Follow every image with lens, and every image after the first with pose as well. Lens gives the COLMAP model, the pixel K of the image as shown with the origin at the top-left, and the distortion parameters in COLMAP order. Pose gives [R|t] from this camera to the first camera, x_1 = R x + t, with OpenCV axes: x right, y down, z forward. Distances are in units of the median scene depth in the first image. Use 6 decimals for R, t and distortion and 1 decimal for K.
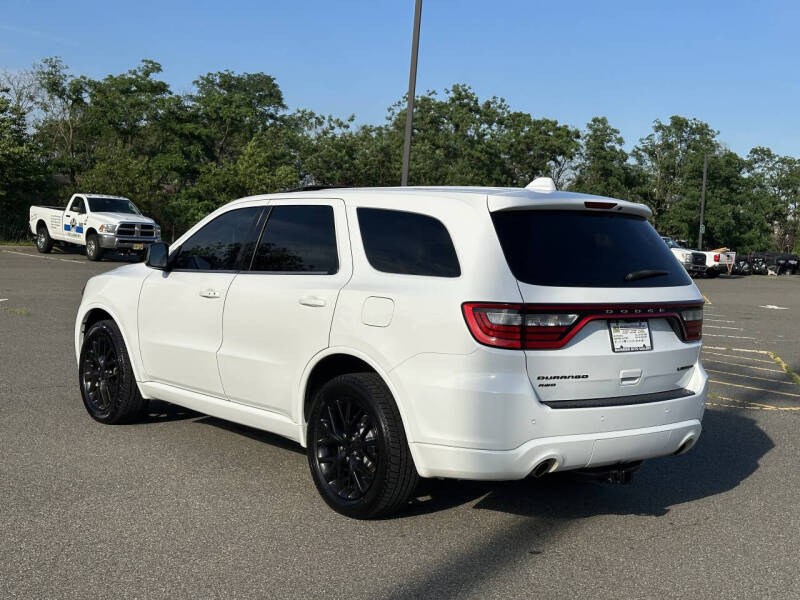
lens RADIAL K [[1113.6, 0, 400.0], [0, 1113.6, 300.0], [0, 0, 1]] dist [0.163297, -0.120564]
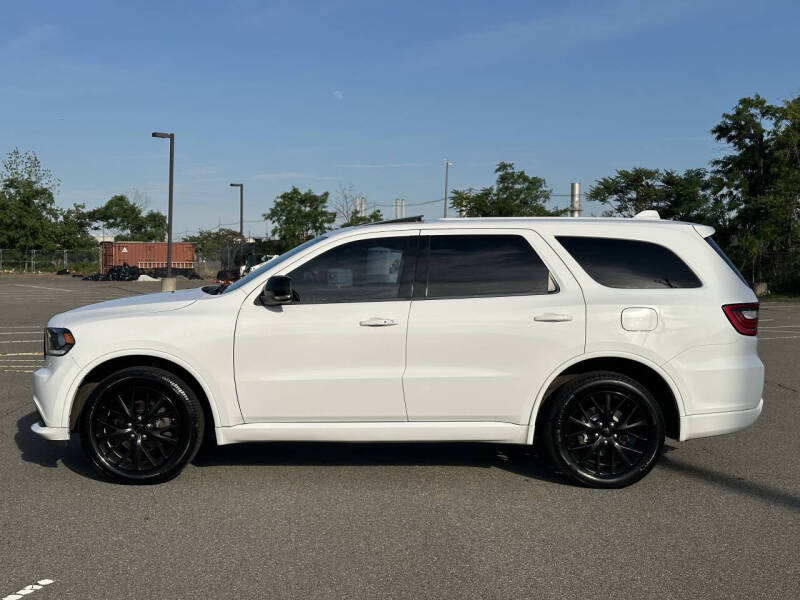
lens RADIAL K [[1113.6, 0, 400.0], [0, 1113.6, 300.0], [0, 0, 1]] dist [0.163297, -0.120564]
pose [[0.623881, -0.070726, 0.778312, -1.106169], [0.071034, 0.996906, 0.033649, -0.068579], [-0.778284, 0.034294, 0.626975, 0.393325]]
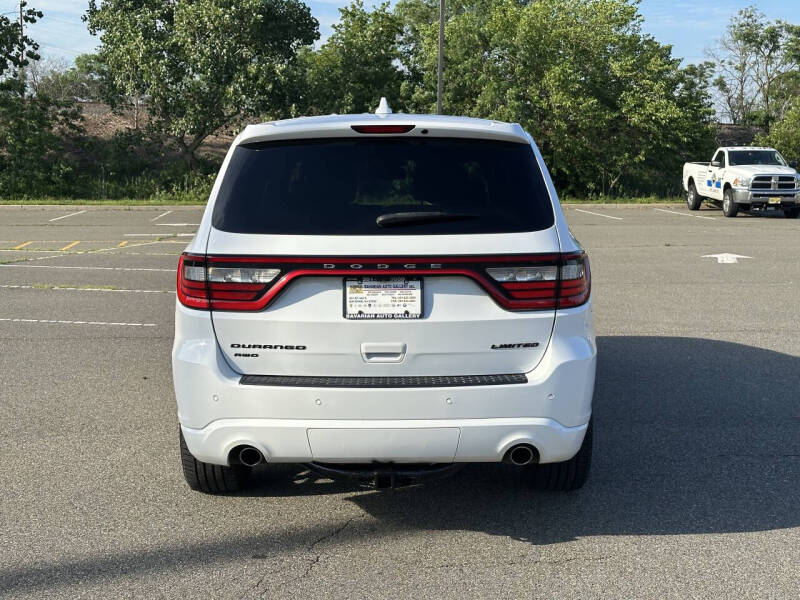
lens RADIAL K [[1113.6, 0, 400.0], [0, 1113.6, 300.0], [0, 0, 1]] dist [0.163297, -0.120564]
pose [[0.777150, 0.032270, -0.628488, 0.652186], [-0.009151, 0.999158, 0.039987, 0.002256], [0.629249, -0.025325, 0.776791, 0.392499]]
